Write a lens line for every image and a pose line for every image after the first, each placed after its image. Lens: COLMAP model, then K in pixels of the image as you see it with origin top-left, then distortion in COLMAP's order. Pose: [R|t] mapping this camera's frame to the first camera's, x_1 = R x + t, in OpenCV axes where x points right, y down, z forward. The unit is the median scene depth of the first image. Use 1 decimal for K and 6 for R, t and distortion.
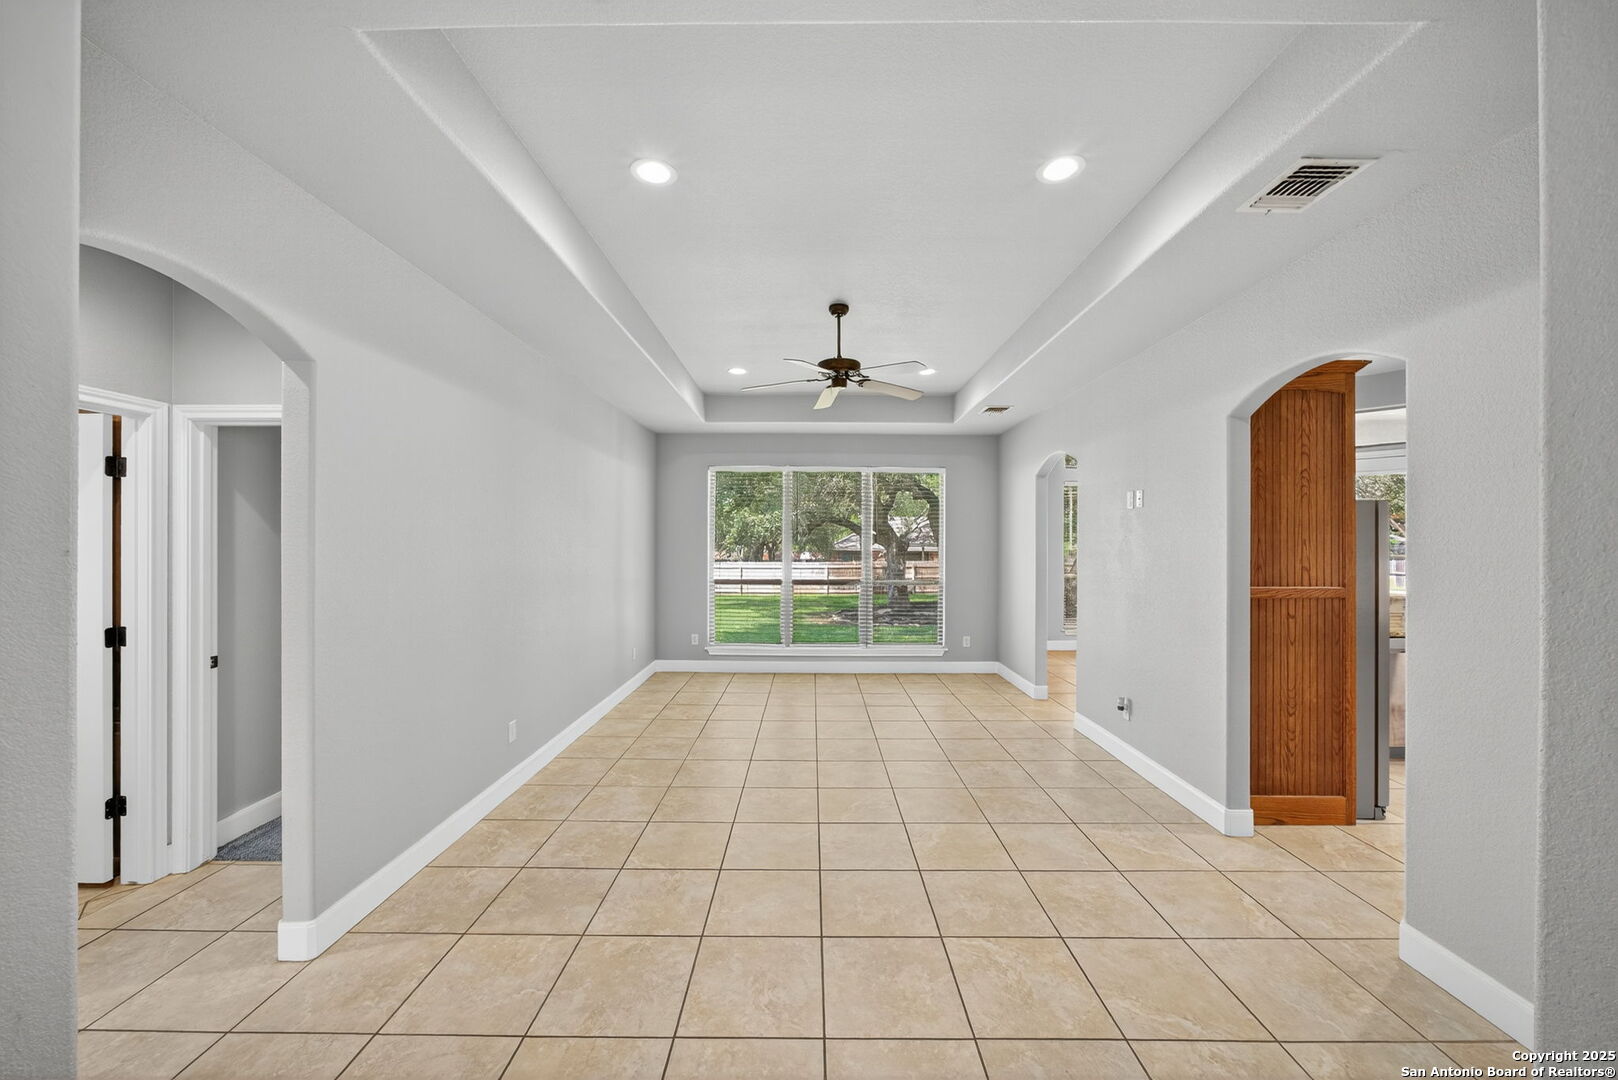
lens RADIAL K [[571.6, 0, 810.6], [0, 571.6, 544.1], [0, 0, 1]] dist [-0.006676, -0.000161]
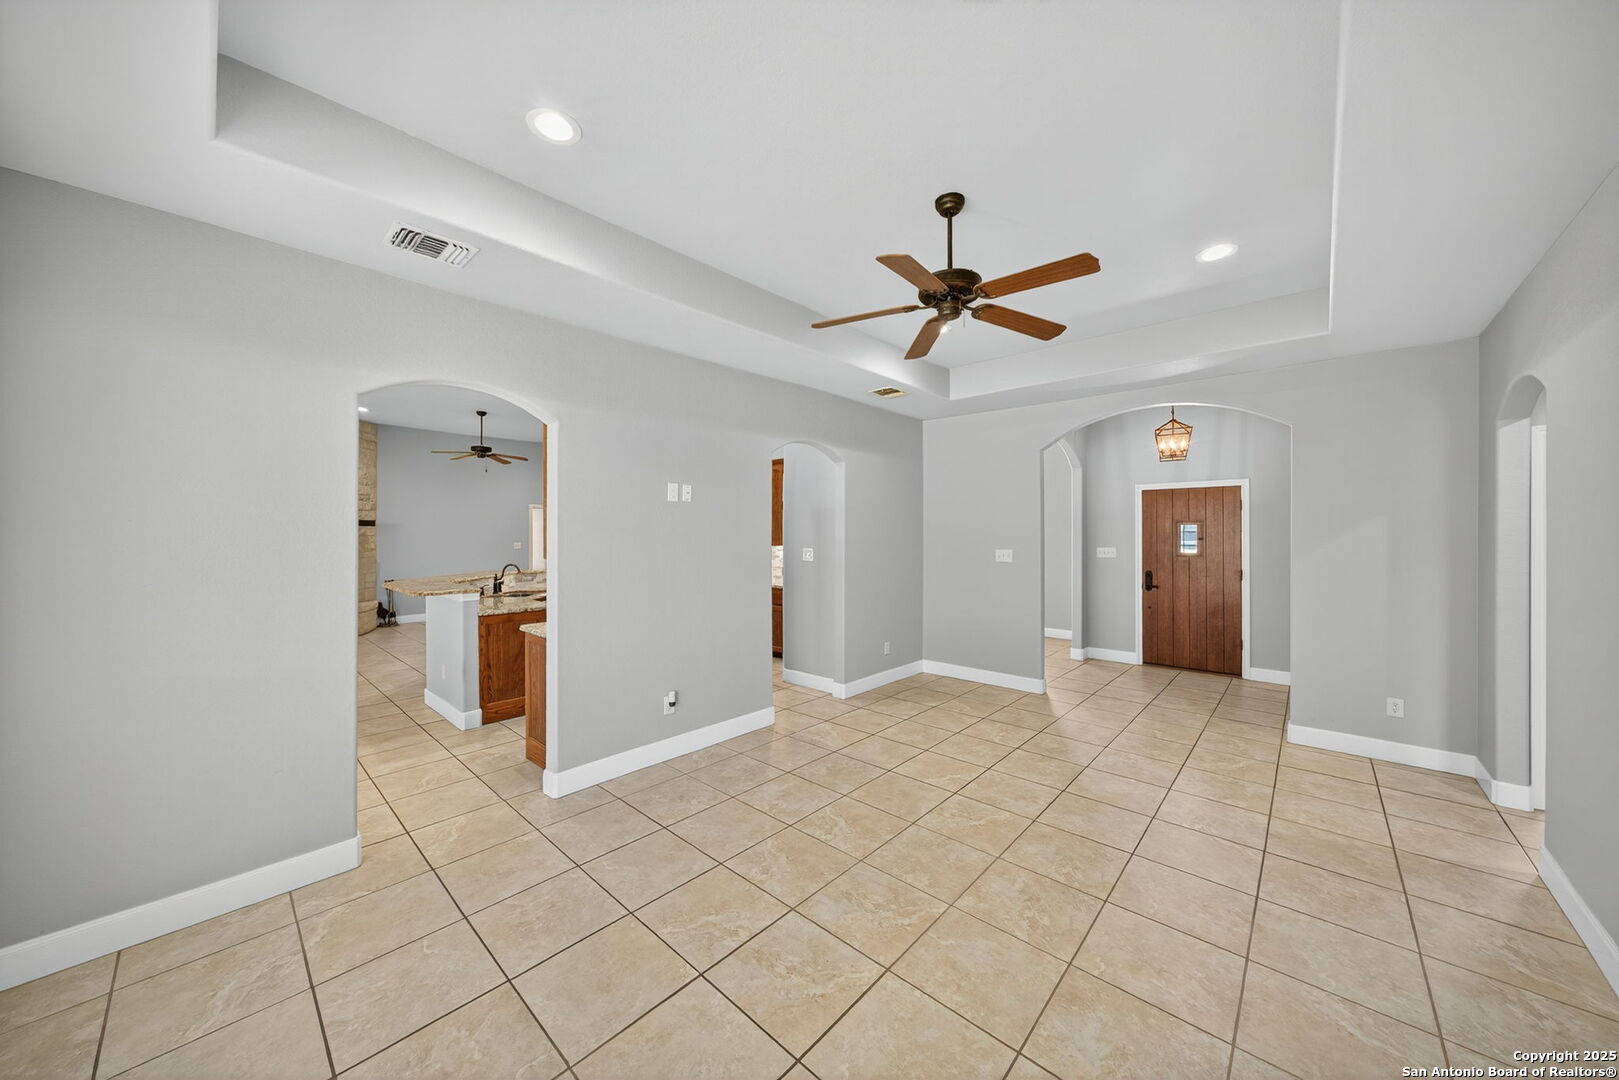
lens RADIAL K [[565.6, 0, 794.2], [0, 565.6, 534.0], [0, 0, 1]] dist [-0.000632, 0.000186]
pose [[-0.729157, -0.000286, 0.684347, -0.451920], [0.000214, 1.000000, 0.000645, -0.009843], [-0.684347, 0.000617, -0.729156, 2.561388]]
